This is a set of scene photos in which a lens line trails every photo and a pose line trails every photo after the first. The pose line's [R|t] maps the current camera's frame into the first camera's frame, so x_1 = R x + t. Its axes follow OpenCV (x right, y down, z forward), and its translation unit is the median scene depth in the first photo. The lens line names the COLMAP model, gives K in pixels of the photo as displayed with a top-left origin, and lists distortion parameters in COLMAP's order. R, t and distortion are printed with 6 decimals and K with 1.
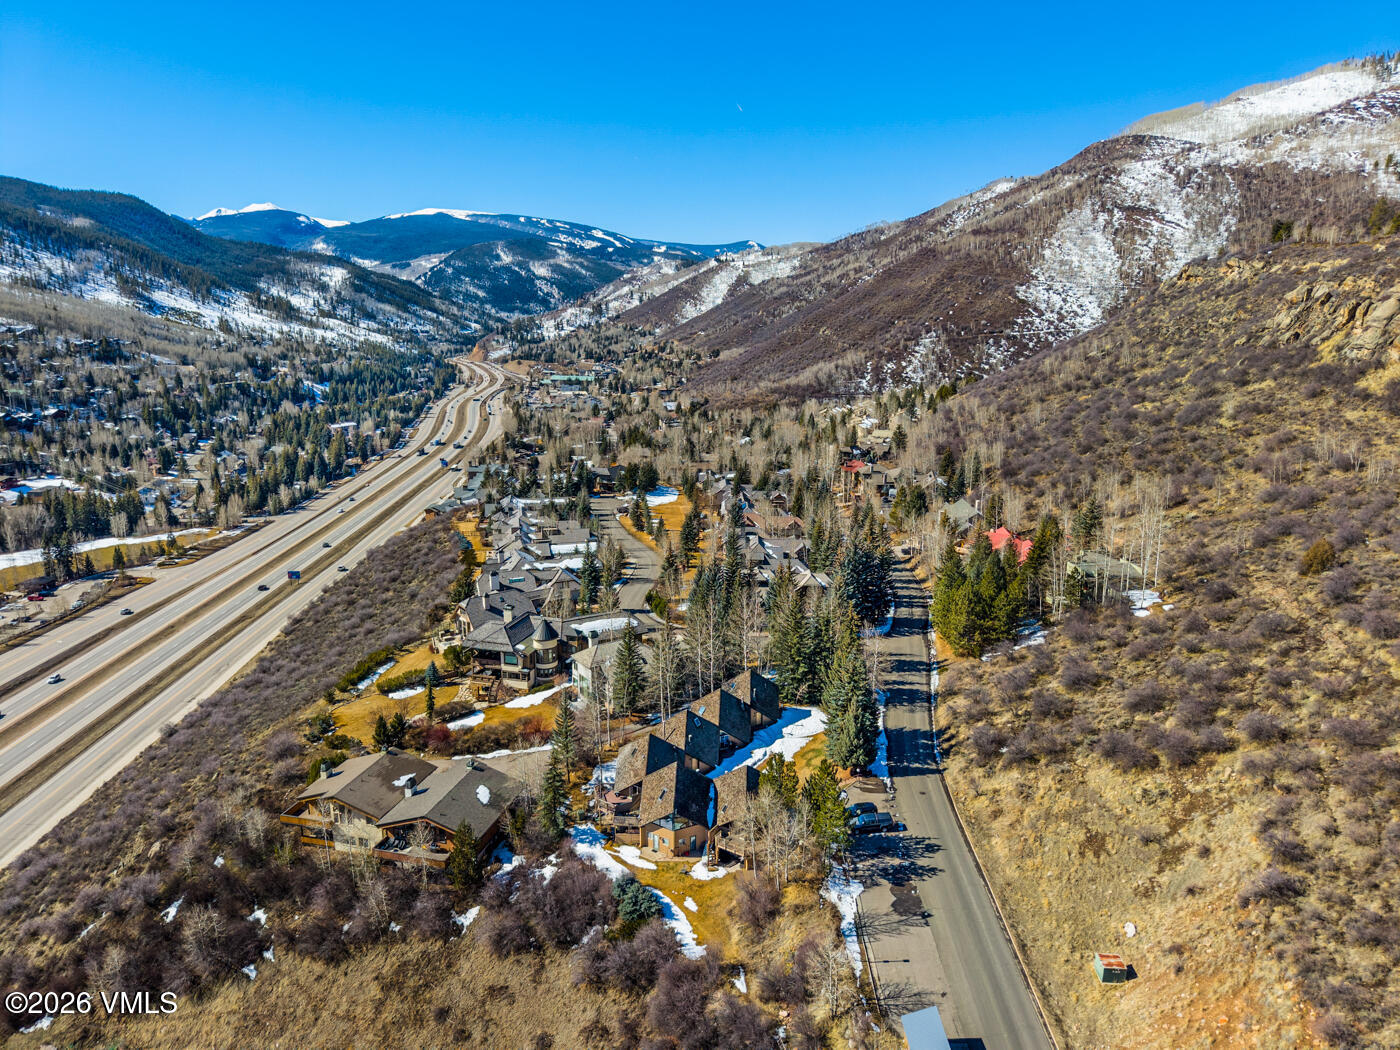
lens RADIAL K [[932.7, 0, 707.5], [0, 932.7, 520.7], [0, 0, 1]] dist [0.029609, -0.034121]
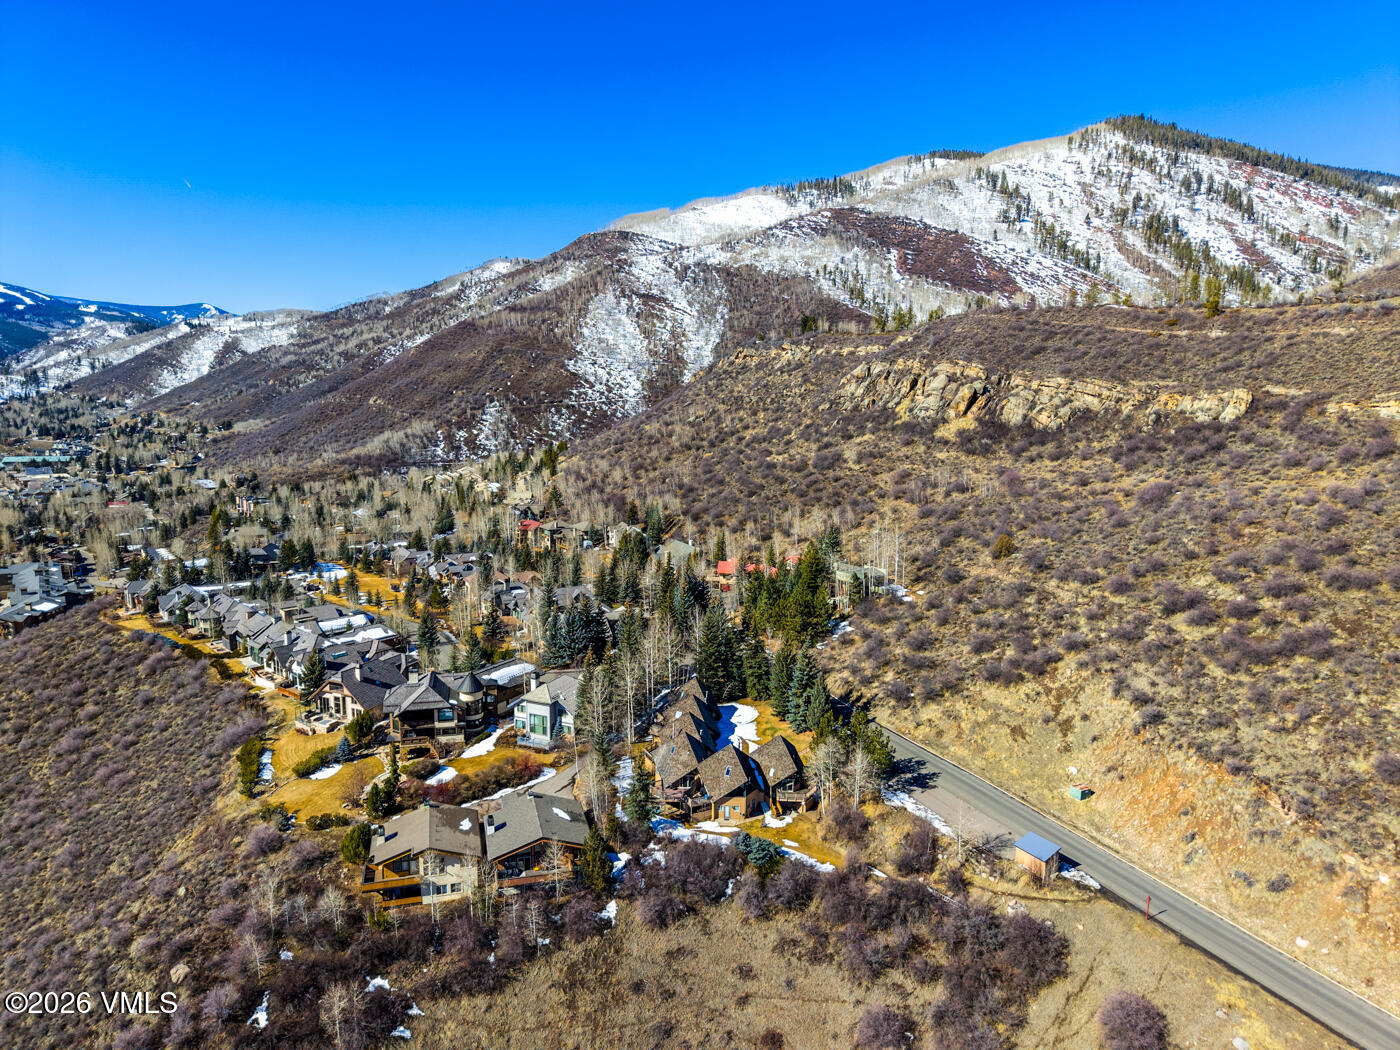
lens RADIAL K [[932.7, 0, 707.5], [0, 932.7, 520.7], [0, 0, 1]] dist [0.029609, -0.034121]
pose [[0.861573, -0.071204, 0.502615, -0.096032], [0.107773, 0.993200, -0.044039, 0.002612], [-0.496061, 0.092111, 0.863388, -0.010511]]
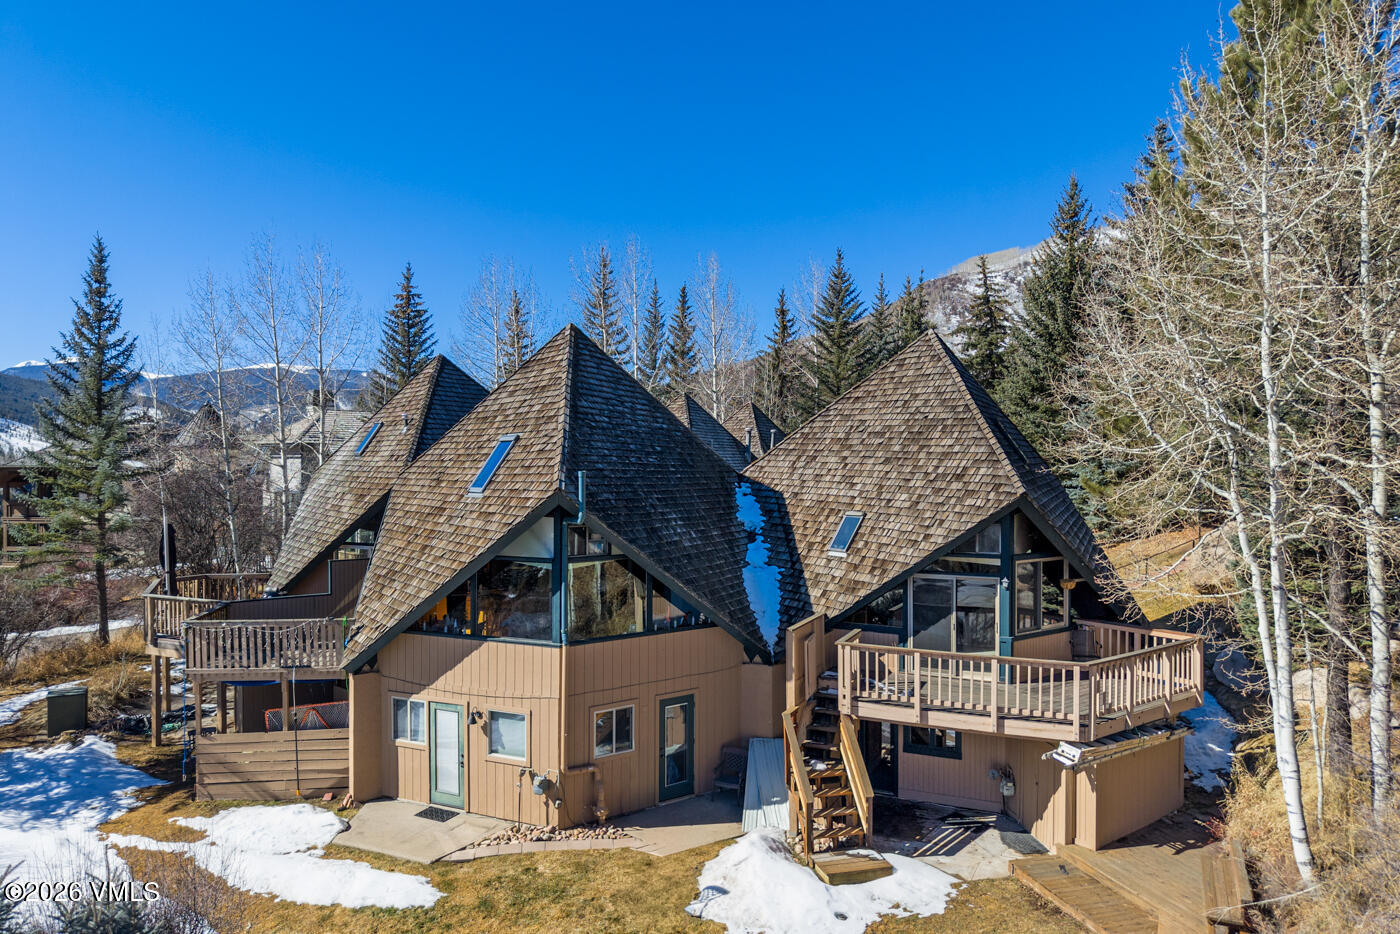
lens RADIAL K [[934.6, 0, 708.9], [0, 934.6, 464.3], [0, 0, 1]] dist [0.067015, -0.109799]
pose [[0.986877, -0.004742, 0.161405, -0.005295], [0.040797, 0.974461, -0.220818, 0.048195], [-0.156236, 0.224505, 0.961867, 0.119828]]
